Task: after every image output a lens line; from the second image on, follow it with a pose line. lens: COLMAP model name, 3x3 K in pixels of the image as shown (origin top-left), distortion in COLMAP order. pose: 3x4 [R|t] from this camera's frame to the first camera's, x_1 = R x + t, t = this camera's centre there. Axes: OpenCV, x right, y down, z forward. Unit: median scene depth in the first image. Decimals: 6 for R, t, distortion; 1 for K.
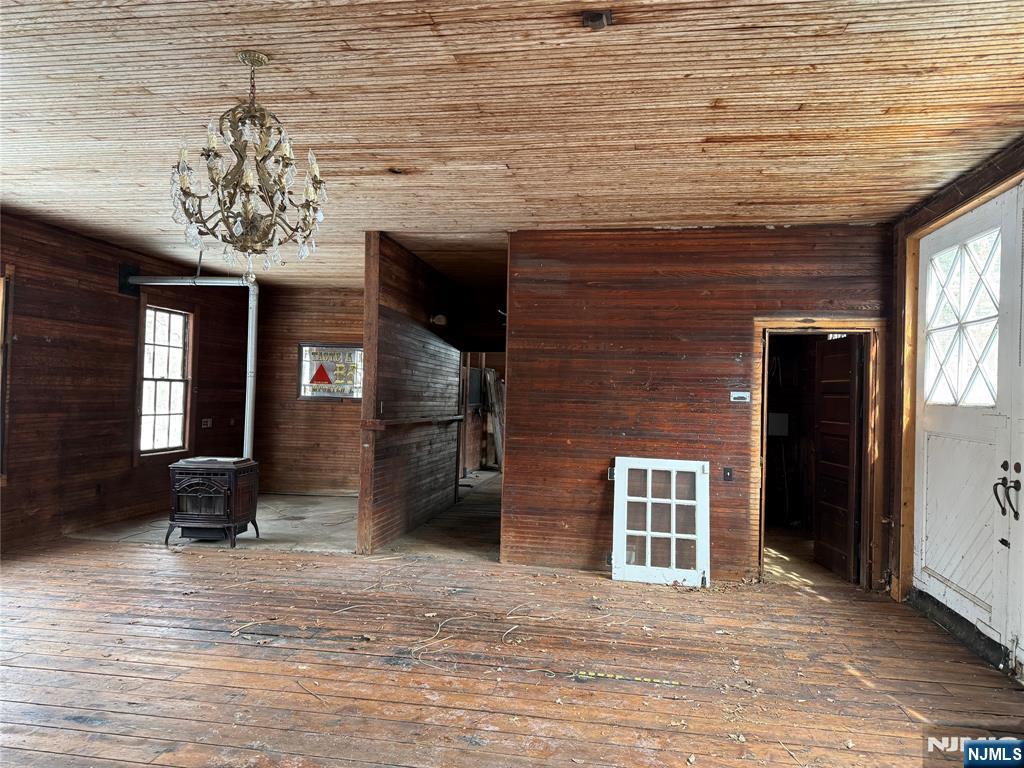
lens RADIAL K [[710.6, 0, 514.0], [0, 710.6, 383.2], [0, 0, 1]] dist [0.128426, -0.187397]
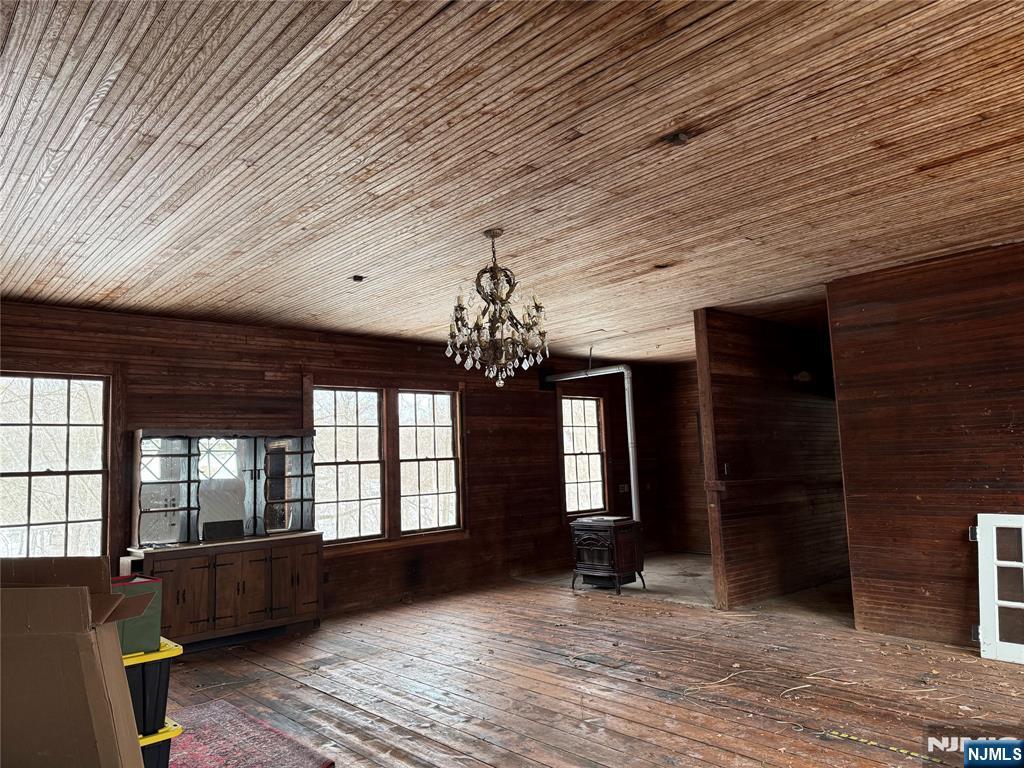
lens RADIAL K [[710.6, 0, 514.0], [0, 710.6, 383.2], [0, 0, 1]] dist [0.128426, -0.187397]
pose [[0.776214, -0.125756, -0.617800, 0.266775], [0.070117, 0.991045, -0.113635, 0.007710], [0.626558, 0.044887, 0.778081, -0.037669]]
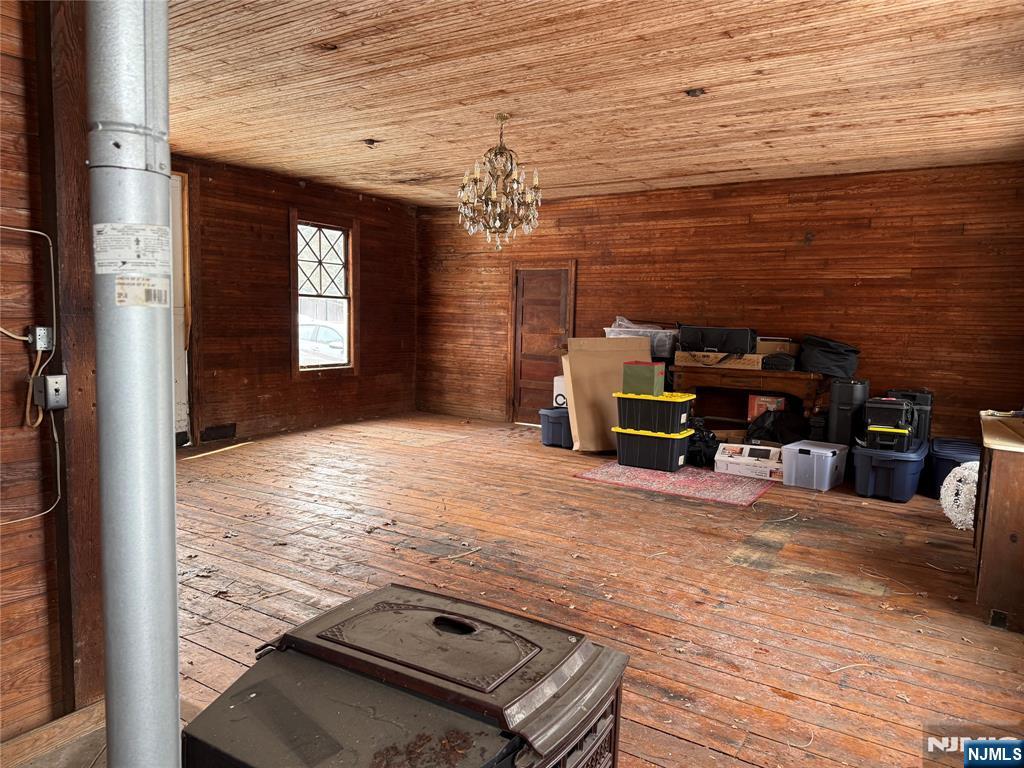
lens RADIAL K [[710.6, 0, 514.0], [0, 710.6, 383.2], [0, 0, 1]] dist [0.128426, -0.187397]
pose [[-0.912097, -0.088517, 0.400304, -0.577720], [-0.056891, 0.994294, 0.090236, 0.011791], [-0.406007, 0.059530, -0.911929, 1.327400]]
